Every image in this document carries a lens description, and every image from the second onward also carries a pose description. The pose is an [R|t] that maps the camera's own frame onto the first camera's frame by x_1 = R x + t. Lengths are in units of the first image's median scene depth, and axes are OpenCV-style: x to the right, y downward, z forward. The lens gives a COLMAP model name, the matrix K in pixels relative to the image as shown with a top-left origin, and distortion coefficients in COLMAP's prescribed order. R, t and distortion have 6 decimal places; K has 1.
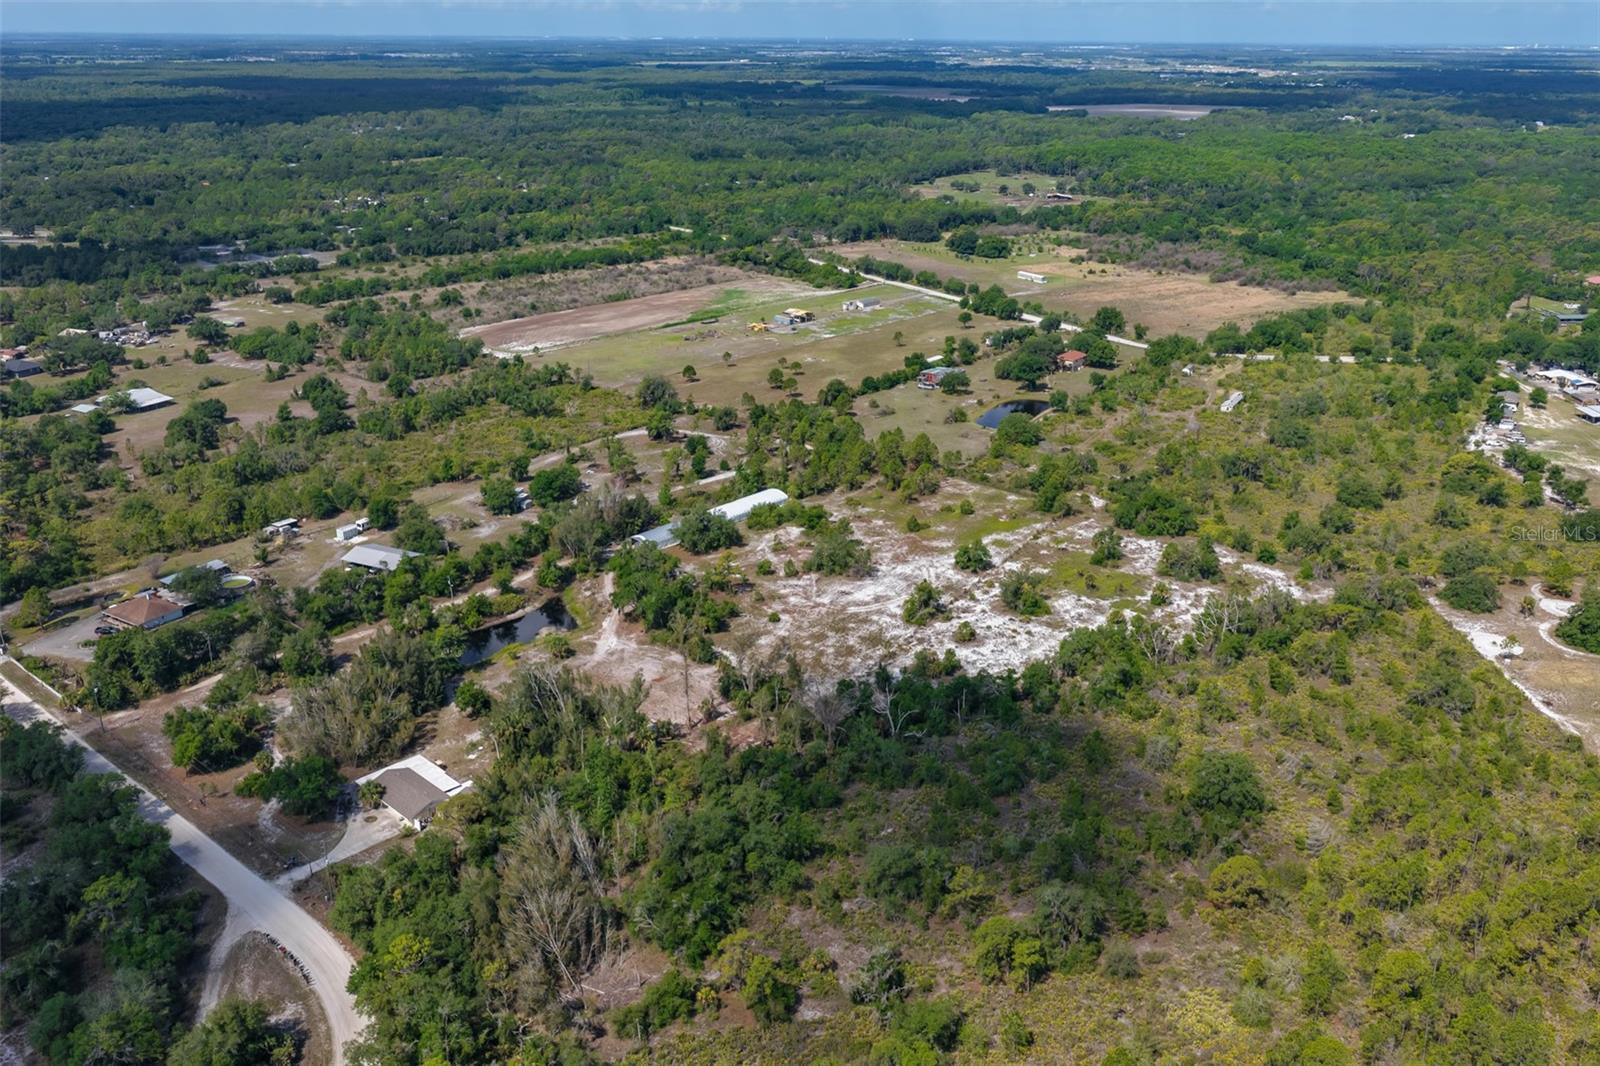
lens RADIAL K [[1329.5, 0, 801.8], [0, 1329.5, 531.5], [0, 0, 1]] dist [-0.017523, 0.042420]
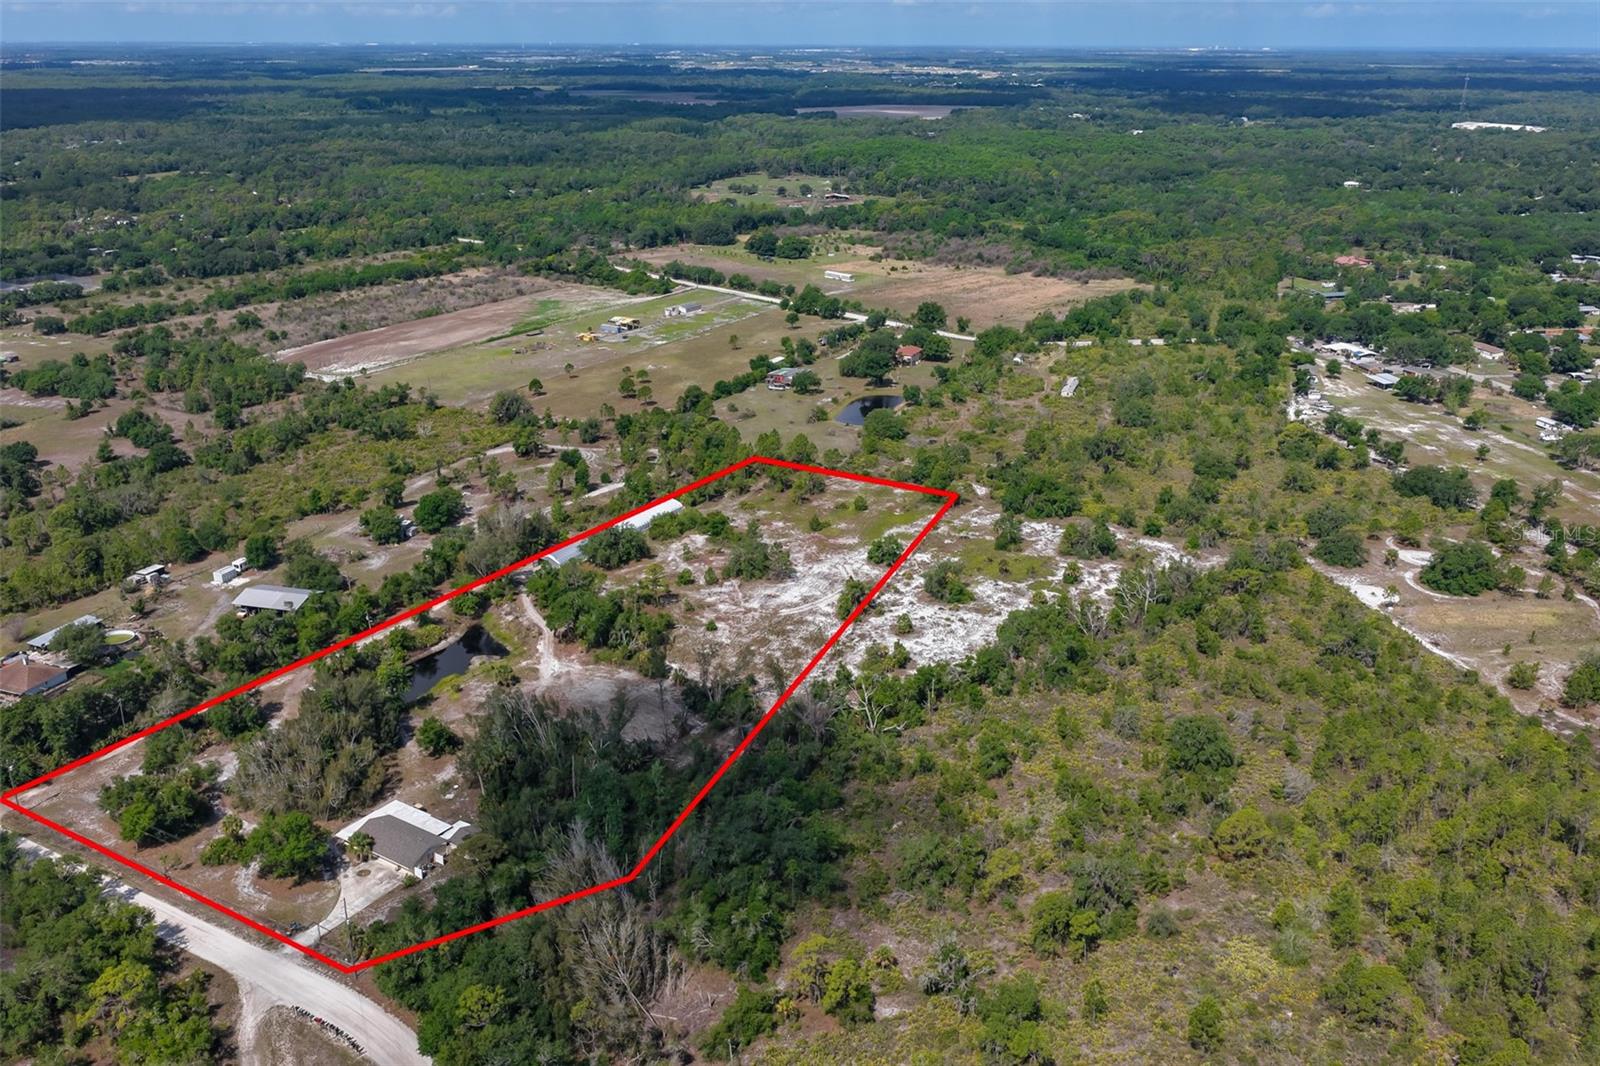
lens RADIAL K [[1329.5, 0, 802.6], [0, 1329.5, 533.2], [0, 0, 1]] dist [-0.017523, 0.042420]
pose [[0.981016, -0.071664, 0.180201, -0.100276], [0.071966, 0.997395, 0.004875, -0.003526], [-0.180081, 0.008186, 0.983618, 0.008654]]
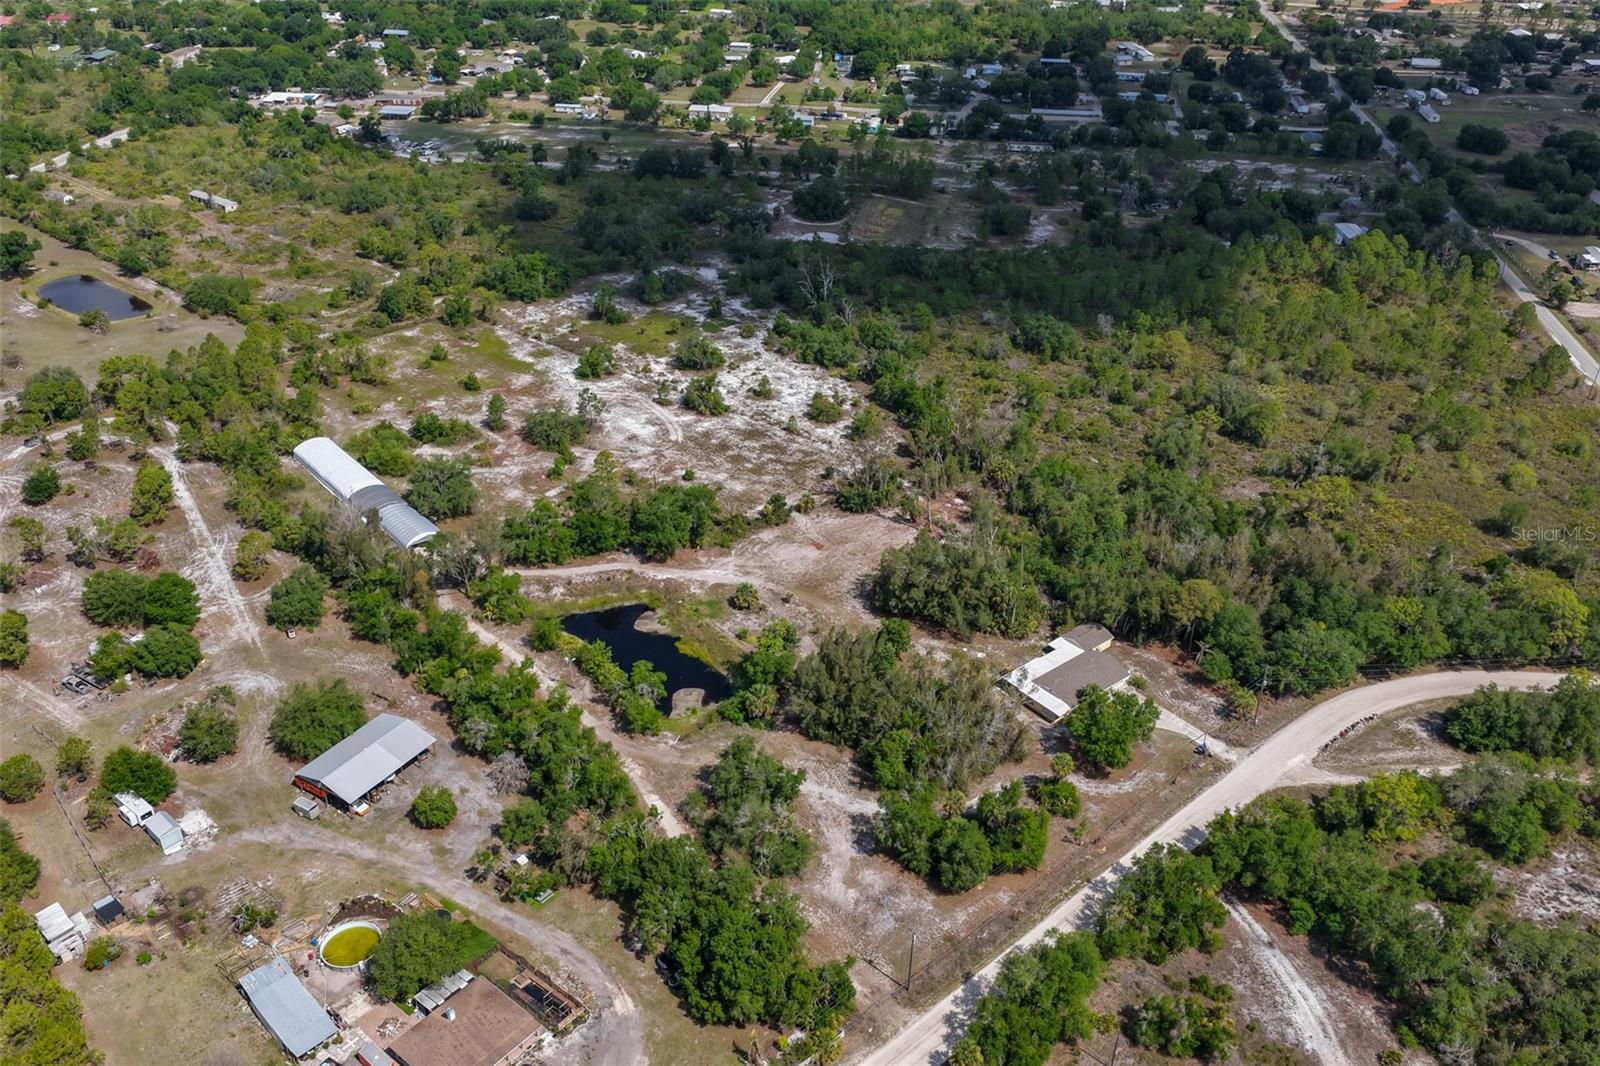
lens RADIAL K [[1329.5, 0, 805.1], [0, 1329.5, 536.5], [0, 0, 1]] dist [-0.017523, 0.042420]
pose [[0.124266, -0.517404, 0.846671, -0.635585], [0.341908, 0.823355, 0.452974, -0.226593], [-0.931481, 0.233194, 0.279219, 0.532728]]
